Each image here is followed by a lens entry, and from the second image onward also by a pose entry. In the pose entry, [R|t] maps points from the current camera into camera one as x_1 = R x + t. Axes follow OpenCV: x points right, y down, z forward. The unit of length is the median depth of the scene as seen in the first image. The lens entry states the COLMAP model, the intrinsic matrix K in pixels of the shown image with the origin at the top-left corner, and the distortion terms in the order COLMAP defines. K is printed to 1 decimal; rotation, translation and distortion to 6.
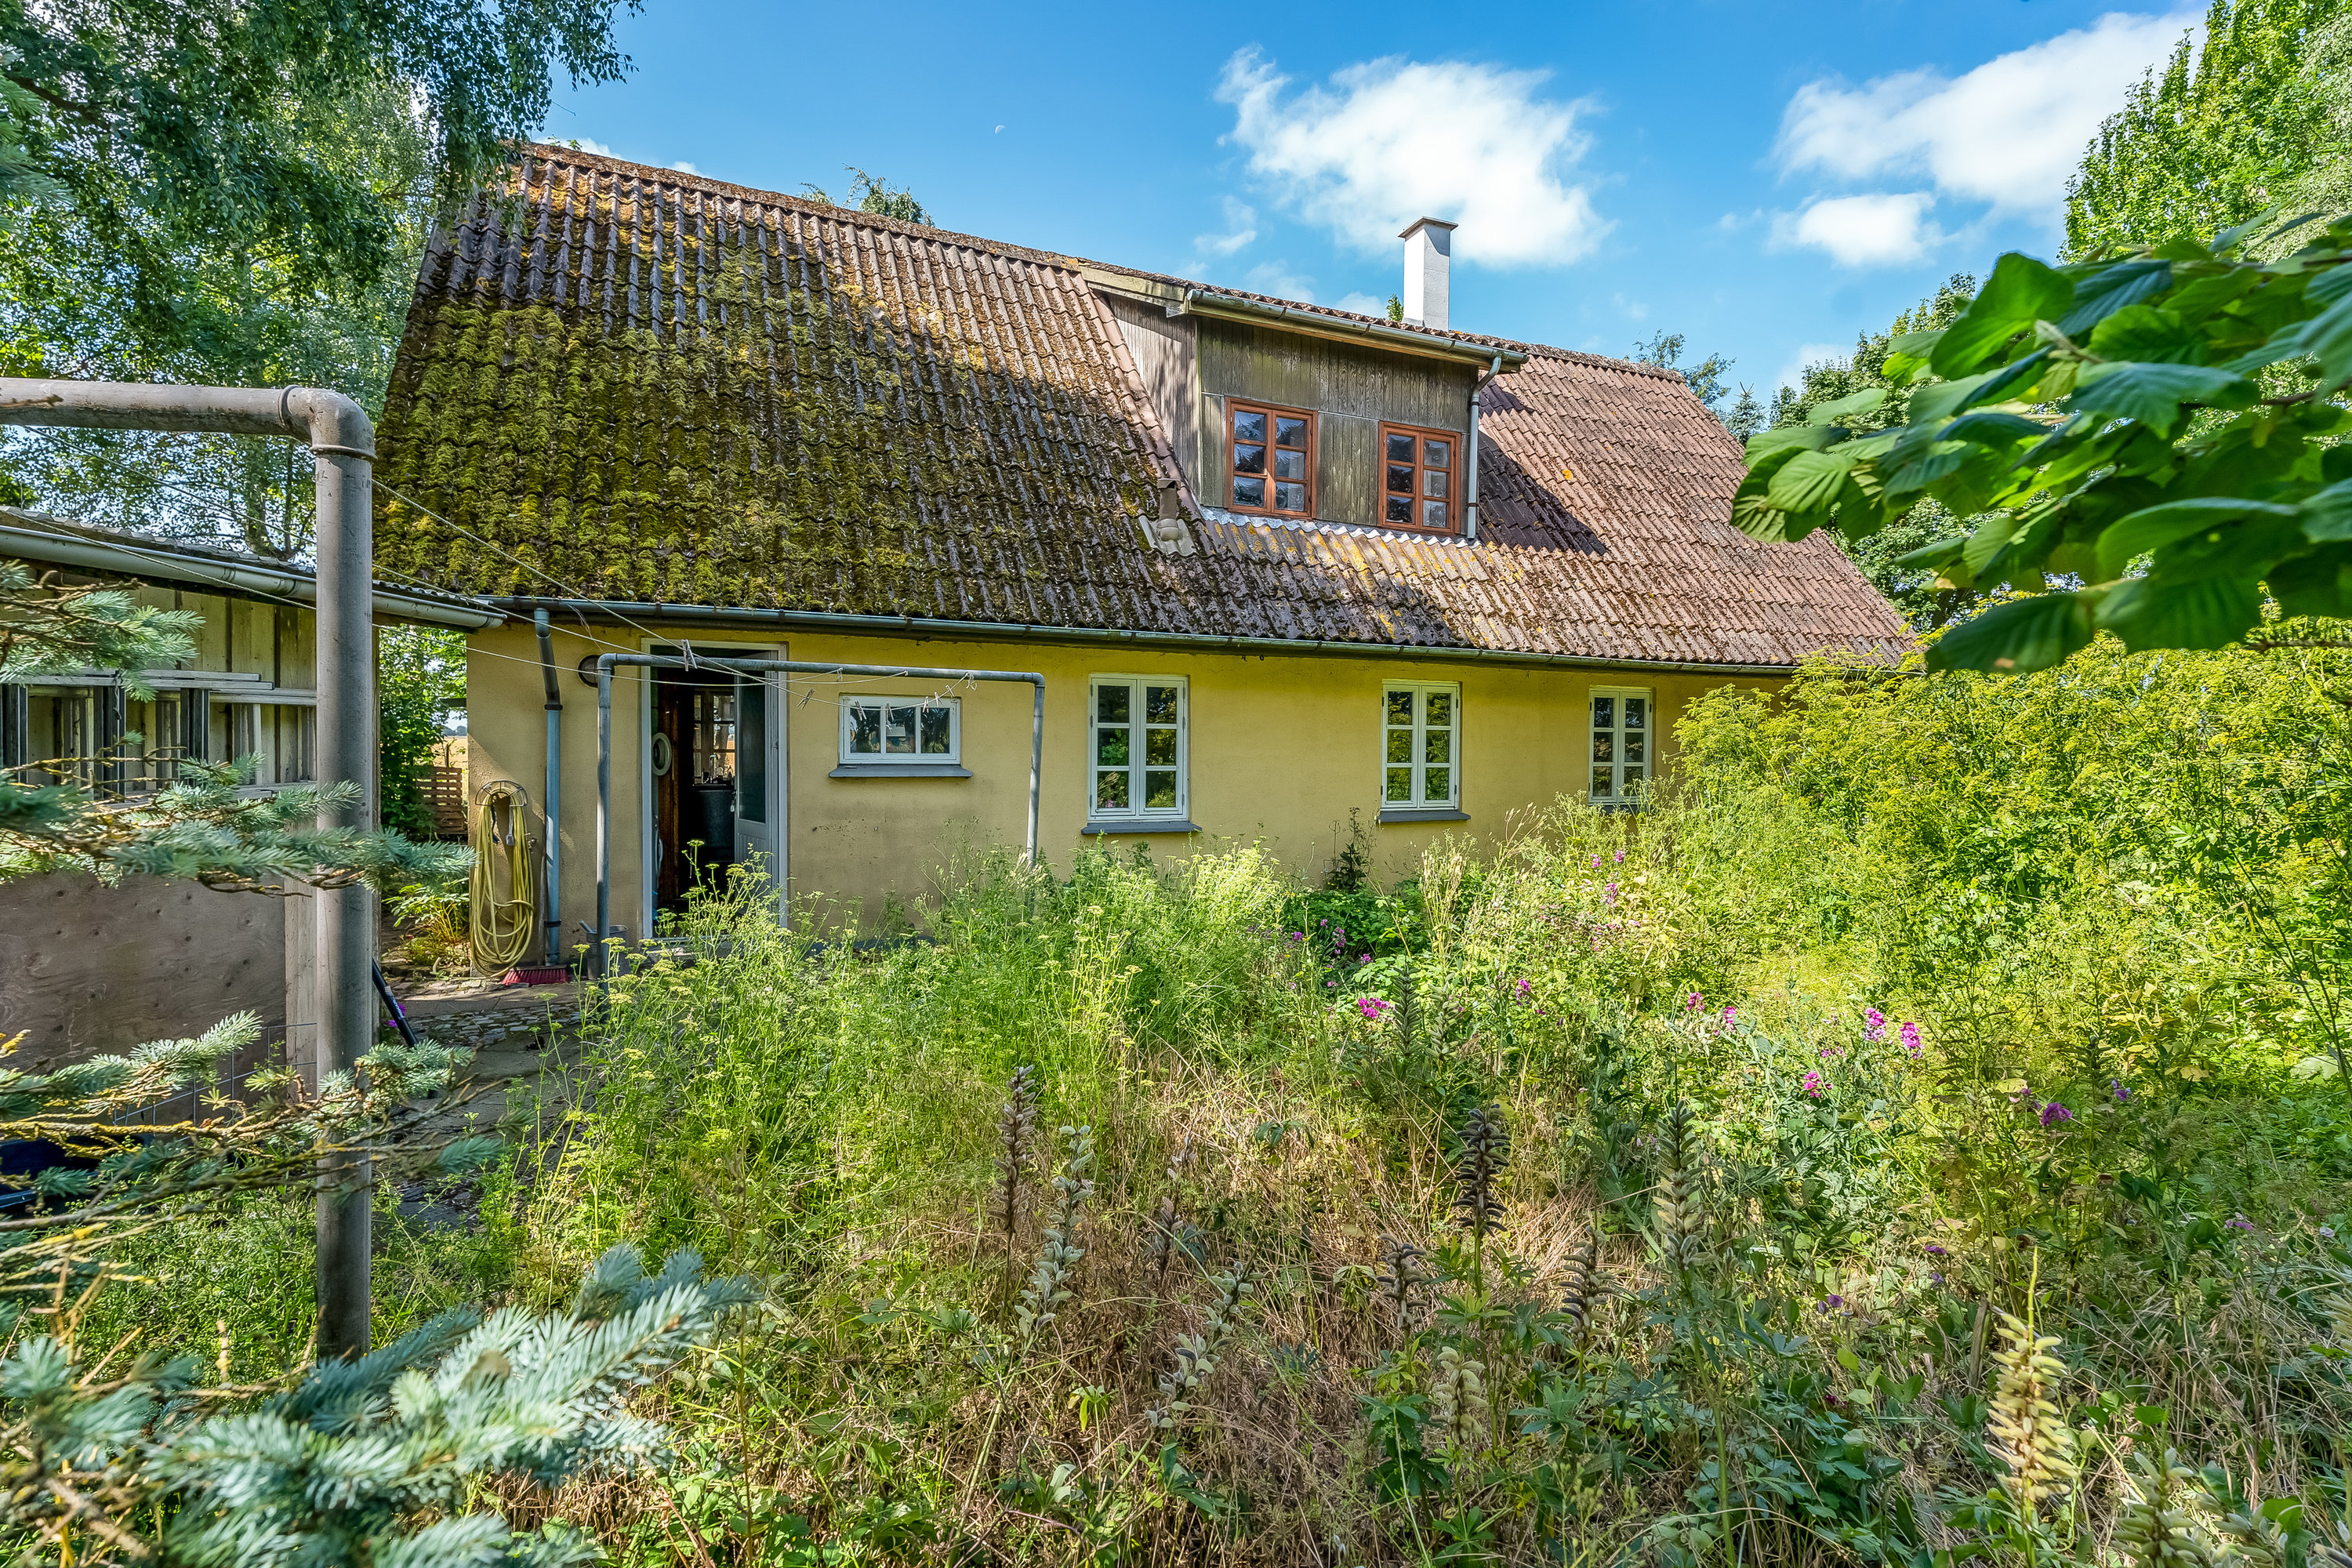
lens RADIAL K [[1078.8, 0, 1180.3], [0, 1078.8, 793.8], [0, 0, 1]] dist [-0.002178, -0.000293]
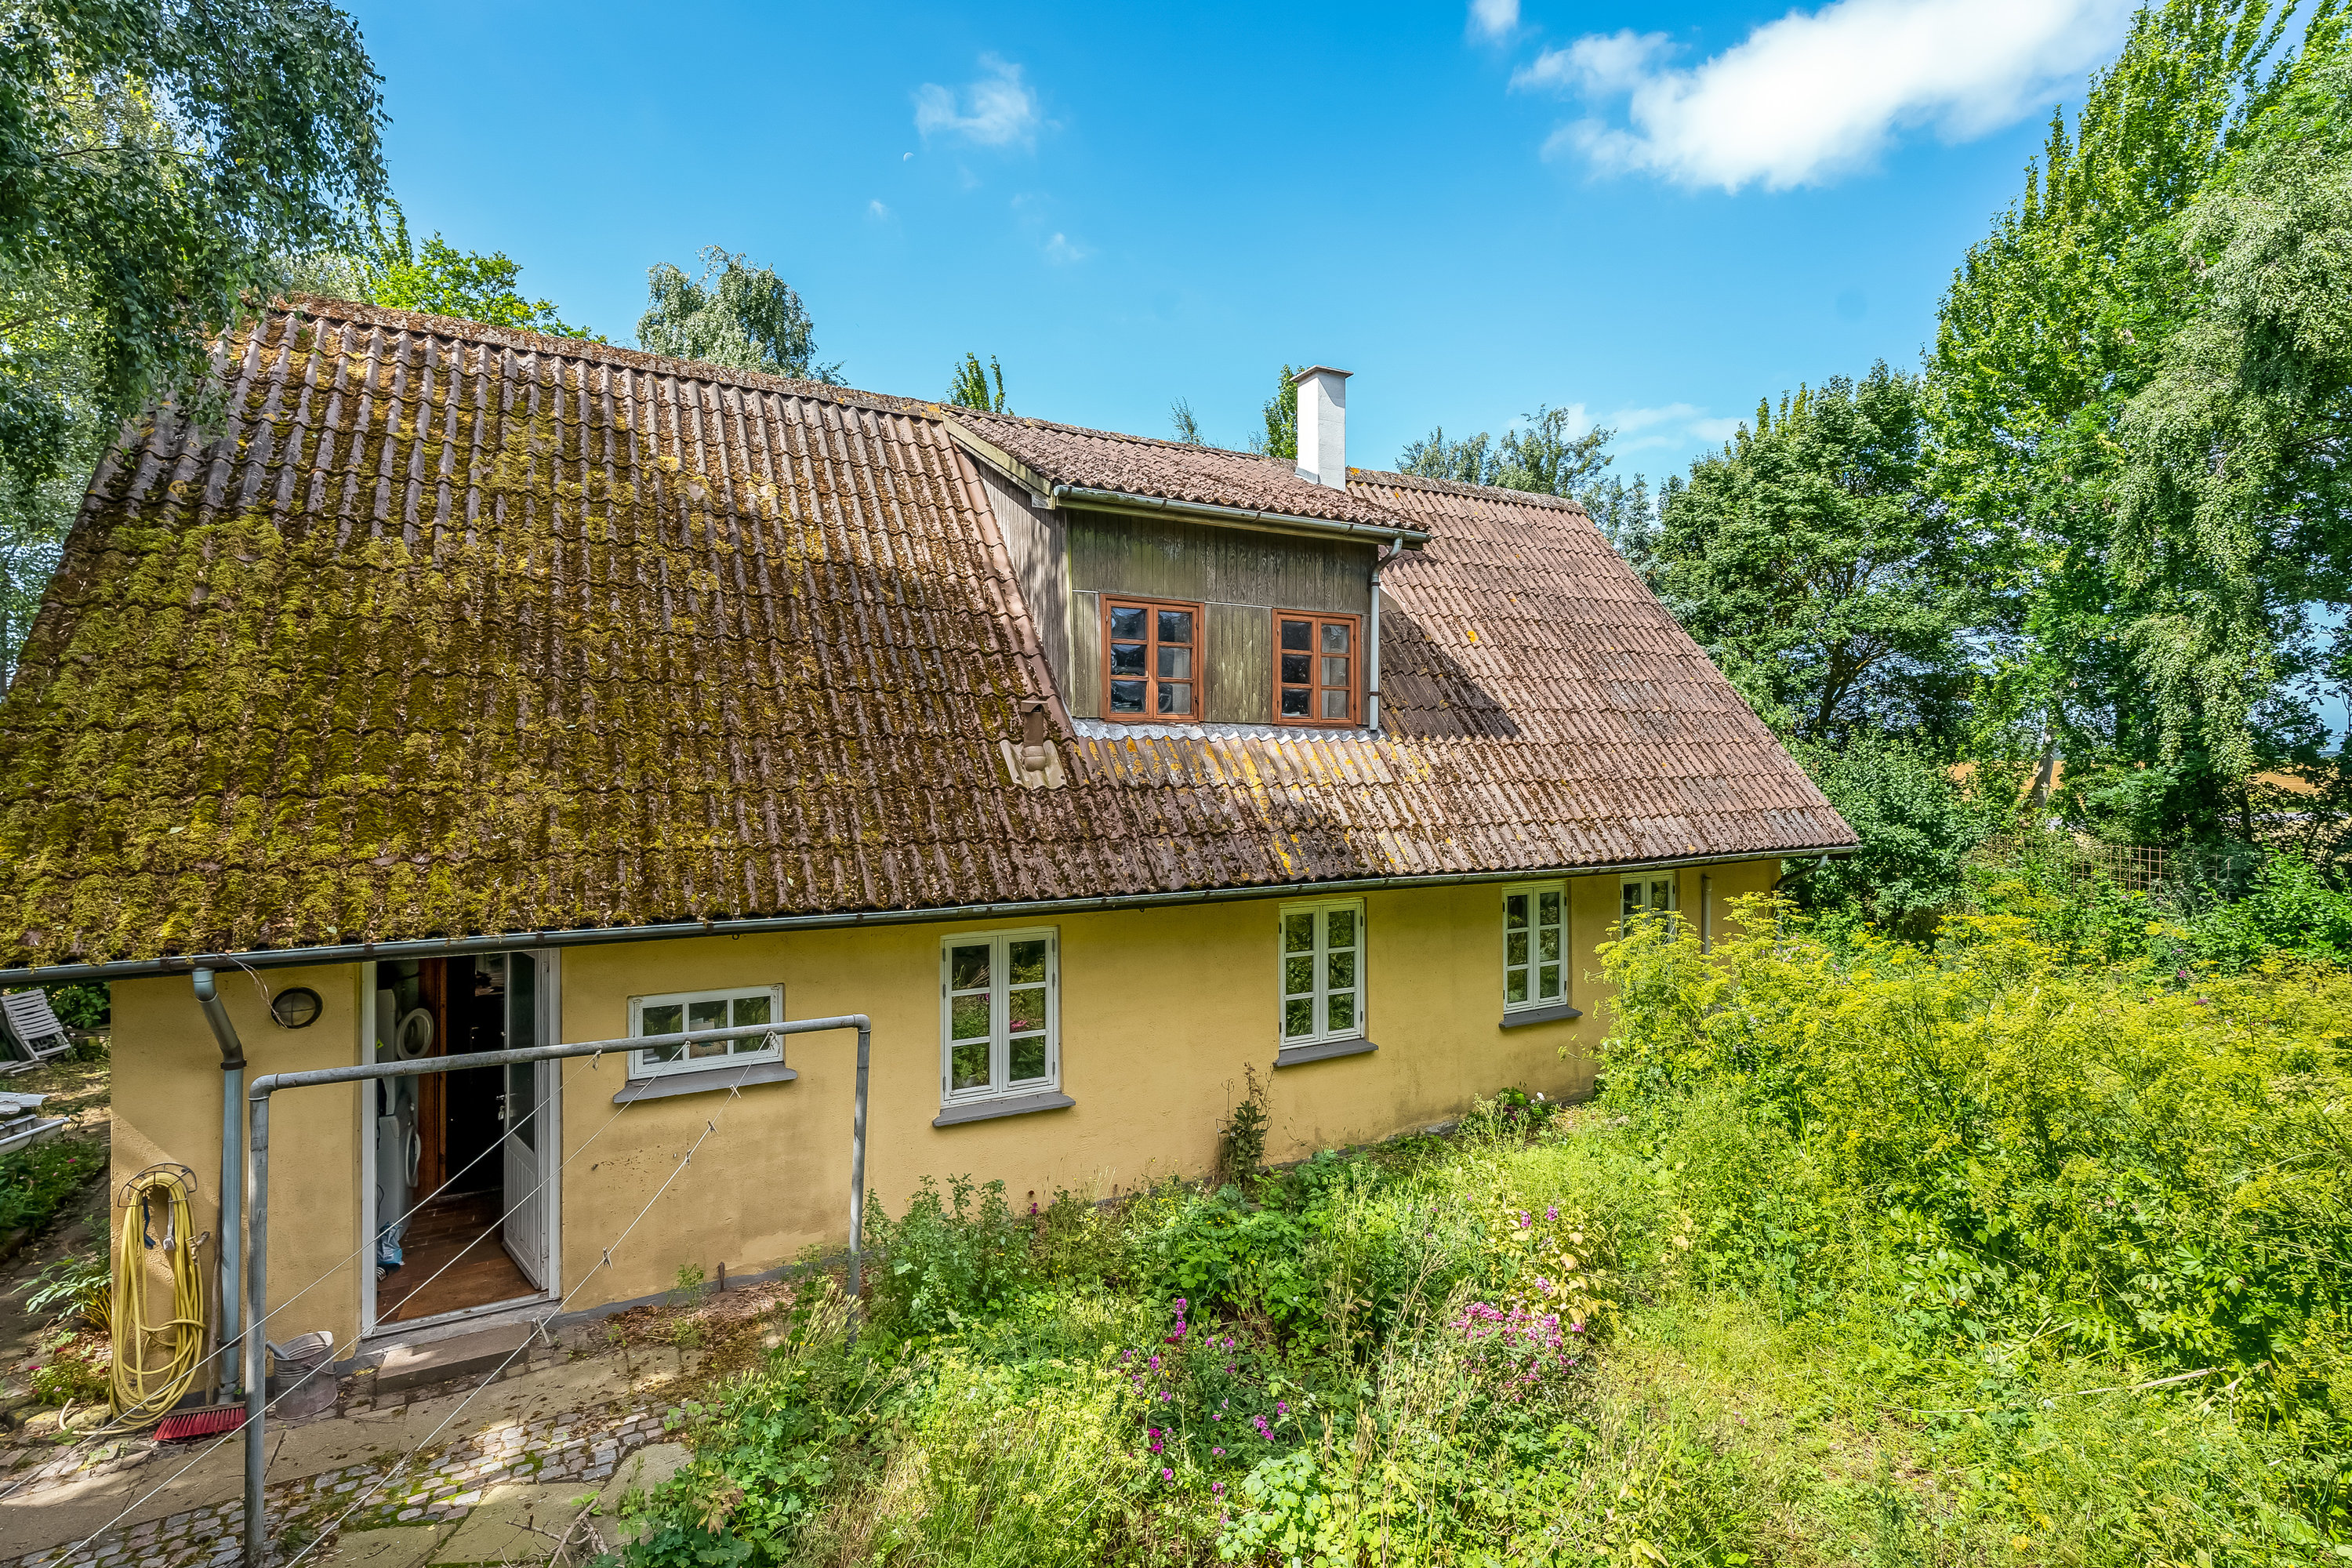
lens RADIAL K [[1078.8, 0, 1175.6], [0, 1078.8, 771.4], [0, 0, 1]] dist [-0.002178, -0.000293]
pose [[0.996361, -0.008724, 0.084790, 0.027602], [0.011374, 0.999460, -0.030815, -0.197650], [-0.084476, 0.031667, 0.995922, 0.116754]]
